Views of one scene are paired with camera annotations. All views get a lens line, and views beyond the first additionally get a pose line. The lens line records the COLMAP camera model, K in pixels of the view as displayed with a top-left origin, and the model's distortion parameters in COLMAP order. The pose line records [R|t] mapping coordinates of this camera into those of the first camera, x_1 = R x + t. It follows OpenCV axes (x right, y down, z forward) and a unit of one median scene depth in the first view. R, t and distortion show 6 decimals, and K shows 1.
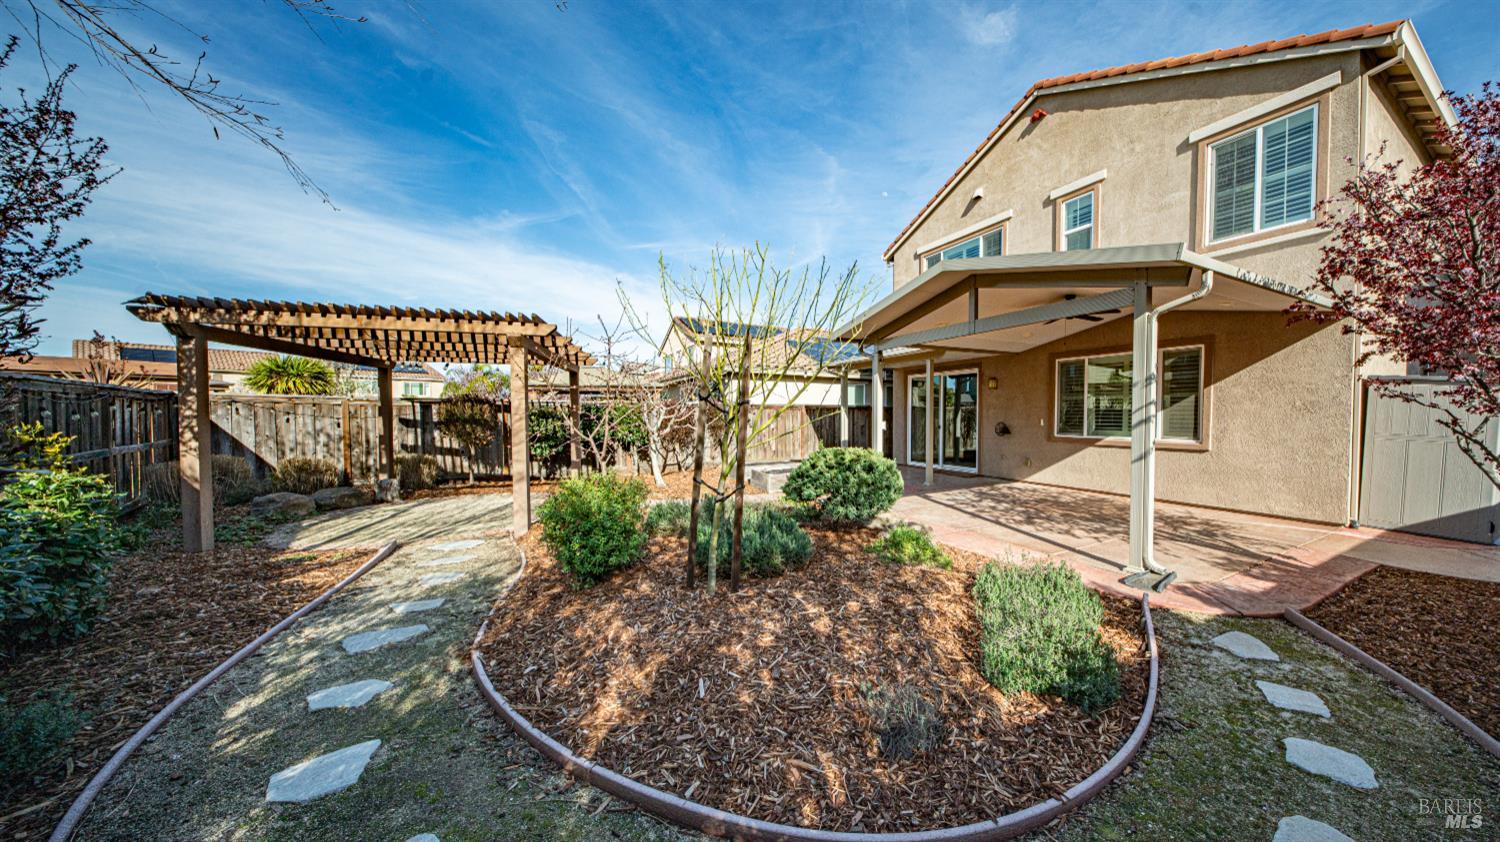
lens RADIAL K [[475.9, 0, 824.0], [0, 475.9, 426.7], [0, 0, 1]] dist [-0.005626, -0.000229]
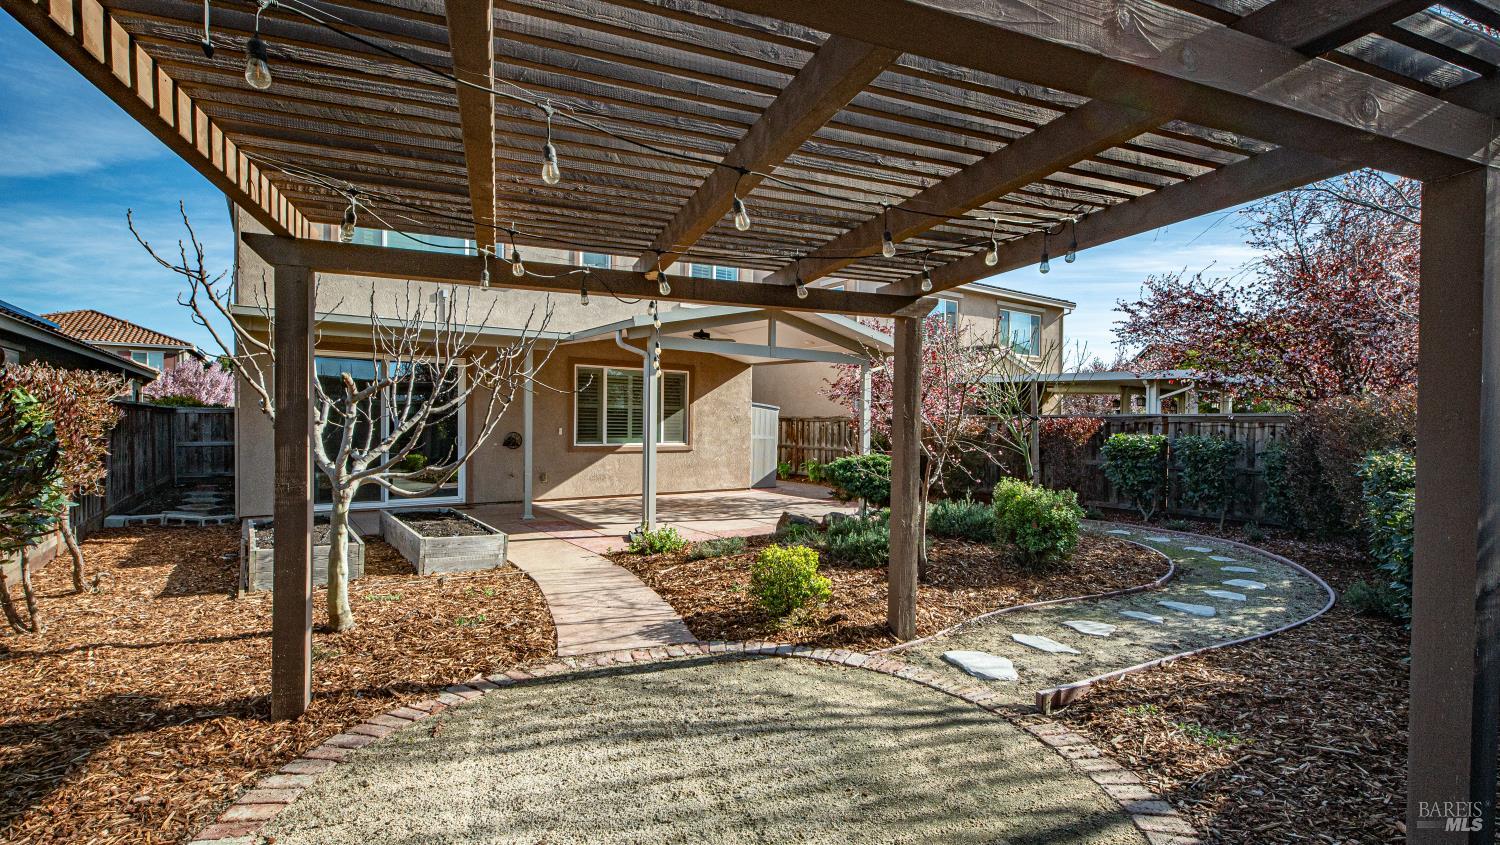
lens RADIAL K [[672.9, 0, 743.7], [0, 672.9, 425.7], [0, 0, 1]] dist [0.012663, -0.006188]
pose [[-0.044646, -0.006819, 0.998980, -0.909468], [0.017376, 0.999820, 0.007601, -0.025783], [-0.998852, 0.017698, -0.044520, 0.766095]]
